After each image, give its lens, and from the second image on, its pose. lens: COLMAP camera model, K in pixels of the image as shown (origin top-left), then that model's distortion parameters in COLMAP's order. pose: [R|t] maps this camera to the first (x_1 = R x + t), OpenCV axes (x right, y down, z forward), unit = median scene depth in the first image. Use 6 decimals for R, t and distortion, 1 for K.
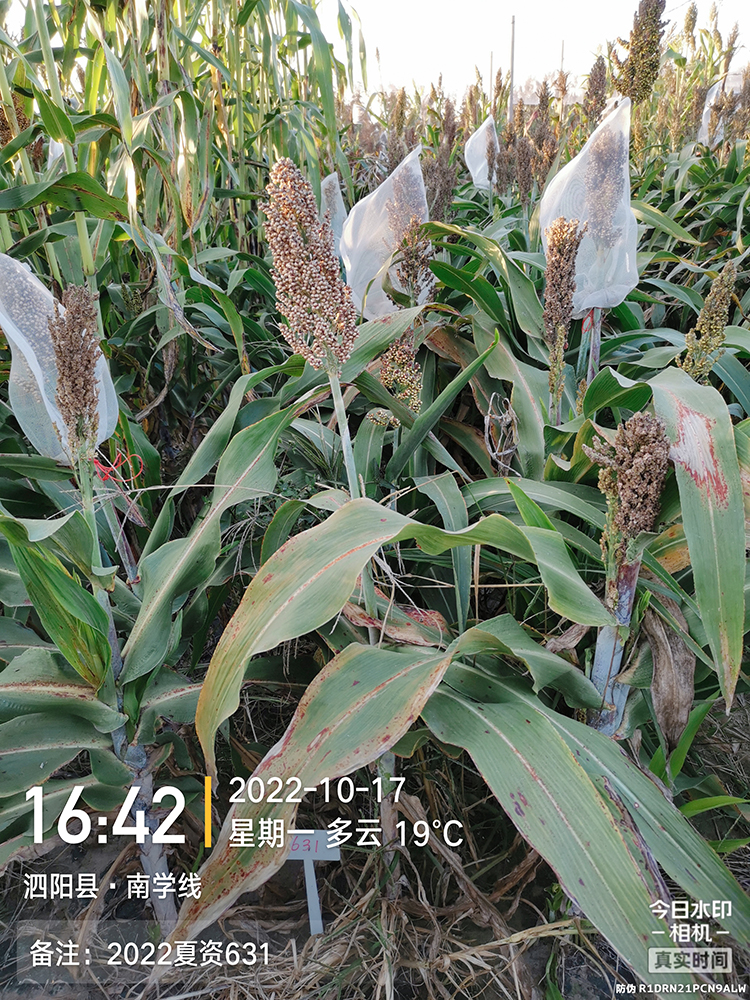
lens RADIAL K [[753.5, 0, 371.7], [0, 753.5, 492.2], [0, 0, 1]] dist [0.041448, -0.007718]
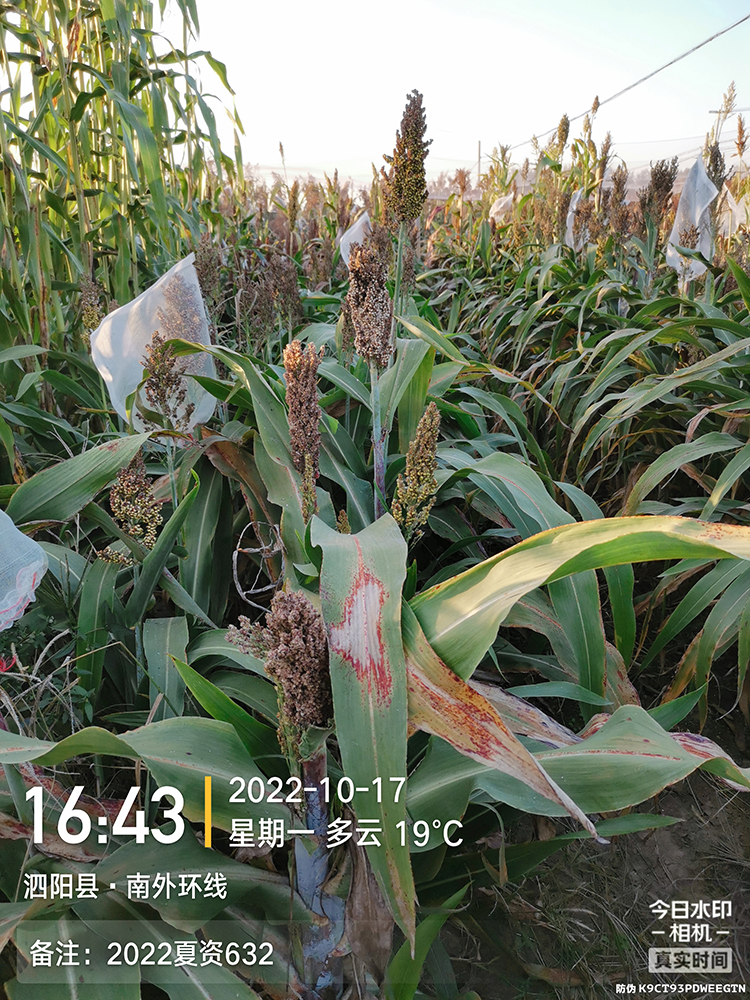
lens RADIAL K [[743.0, 0, 373.0], [0, 743.0, 493.7], [0, 0, 1]] dist [0.032083, -0.006878]
pose [[0.997647, -0.002771, 0.068497, 0.232619], [0.008670, 0.996260, -0.085965, -0.083680], [-0.068003, 0.086356, 0.993941, 0.098496]]
